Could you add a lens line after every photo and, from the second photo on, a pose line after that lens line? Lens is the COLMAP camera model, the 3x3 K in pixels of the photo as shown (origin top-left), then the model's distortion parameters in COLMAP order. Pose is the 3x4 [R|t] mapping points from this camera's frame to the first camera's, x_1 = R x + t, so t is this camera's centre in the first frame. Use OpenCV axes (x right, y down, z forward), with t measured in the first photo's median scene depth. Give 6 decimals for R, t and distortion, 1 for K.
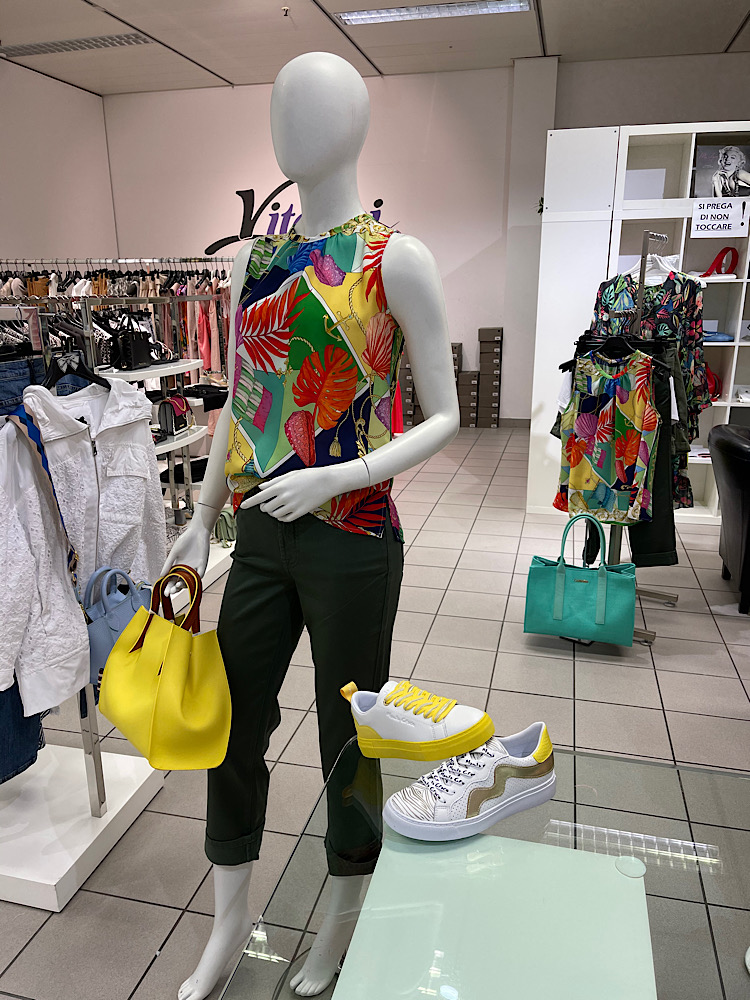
lens RADIAL K [[758.3, 0, 376.2], [0, 758.3, 506.8], [0, 0, 1]] dist [0.079404, -0.112125]
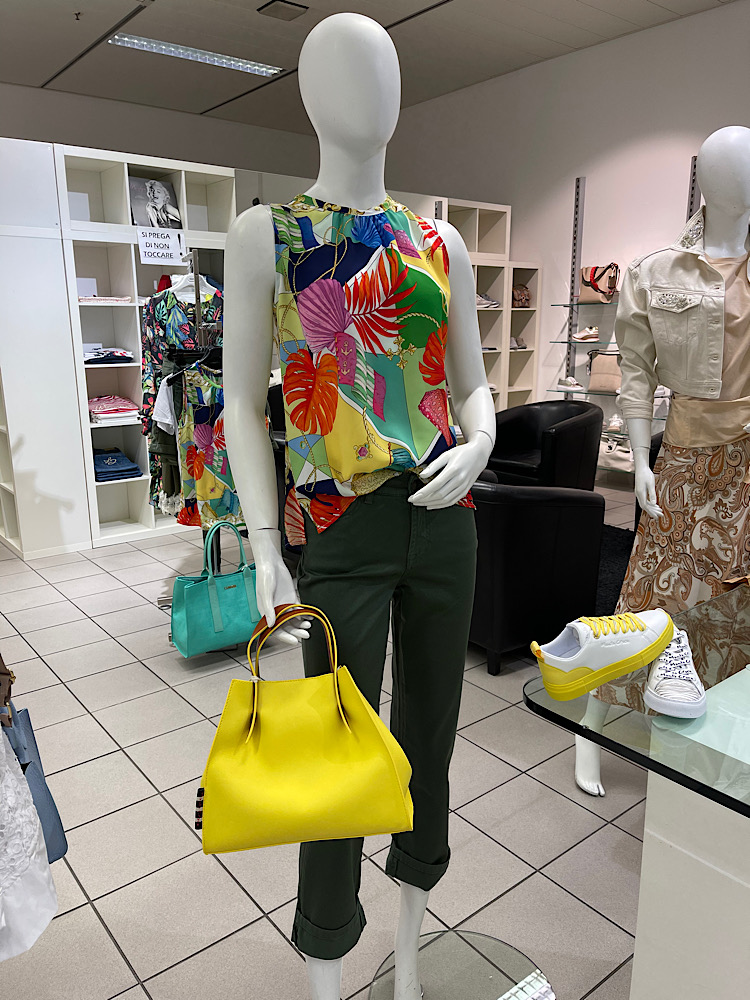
lens RADIAL K [[758.3, 0, 376.2], [0, 758.3, 506.8], [0, 0, 1]] dist [0.079404, -0.112125]
pose [[0.605743, -0.185679, 0.773692, -0.877702], [0.223142, 0.973010, 0.058811, -0.053785], [-0.763730, 0.137019, 0.630827, 0.456893]]
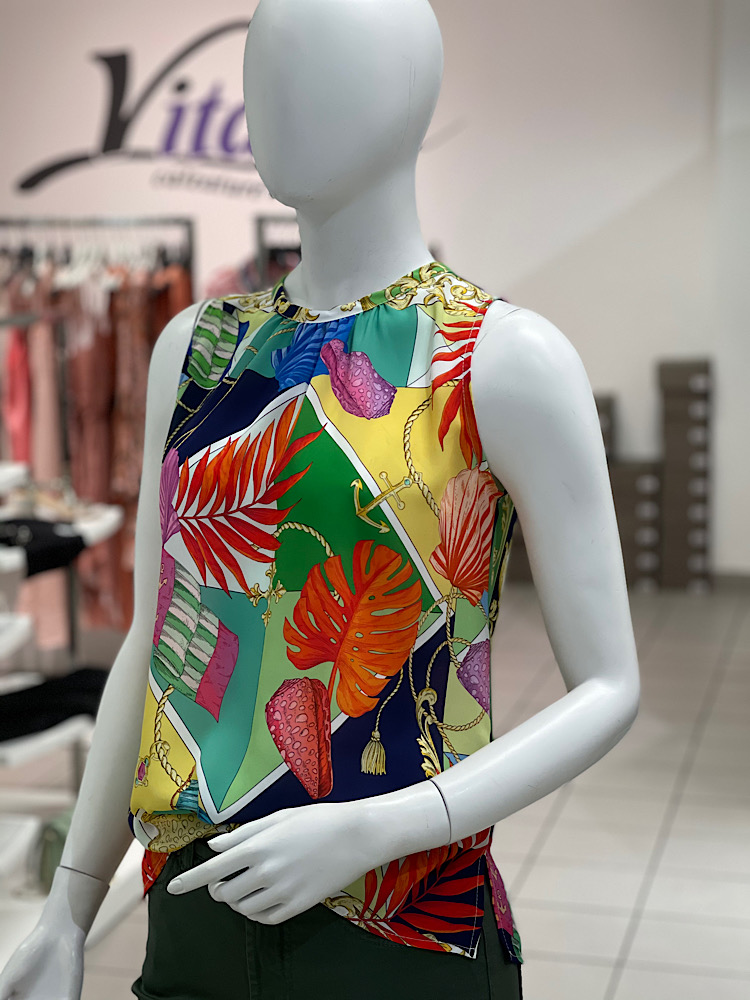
lens RADIAL K [[1865.4, 0, 372.0], [0, 1865.4, 488.9], [0, 0, 1]] dist [0.216213, -0.096799]
pose [[0.999853, -0.003260, -0.016834, -0.034810], [0.000791, 0.989486, -0.144629, -0.072409], [0.017128, 0.144595, 0.989343, -0.153681]]
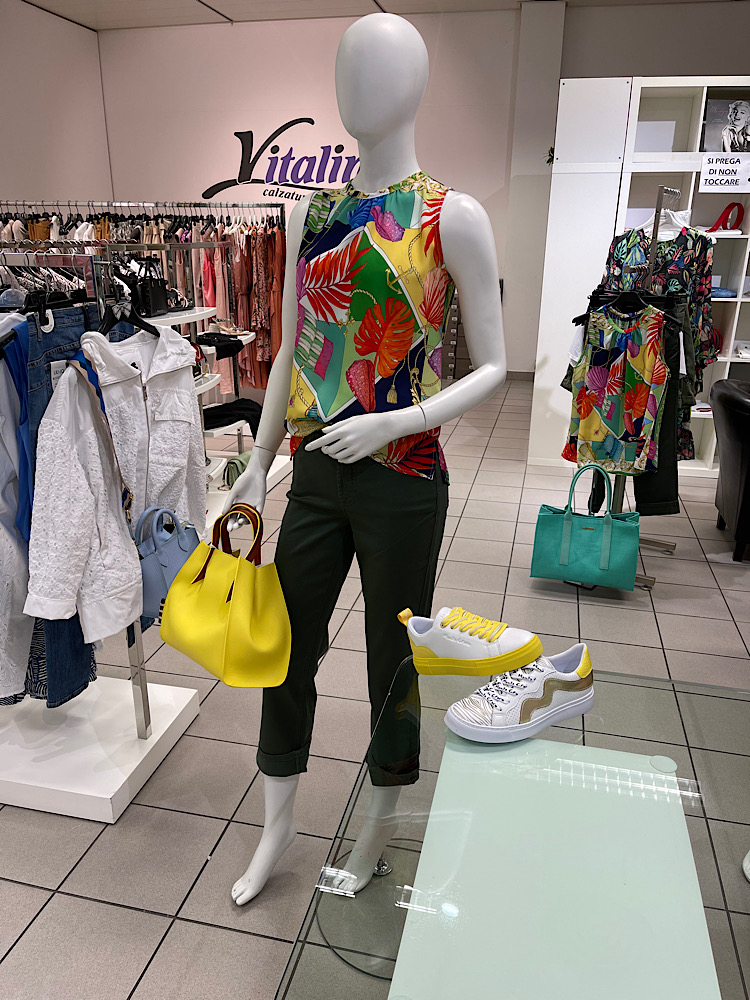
lens RADIAL K [[758.3, 0, 376.2], [0, 758.3, 506.8], [0, 0, 1]] dist [0.079404, -0.112125]
pose [[0.999761, 0.010778, 0.019046, -0.094247], [-0.011947, 0.997982, 0.062362, 0.013472], [-0.018336, -0.062575, 0.997872, -0.083867]]
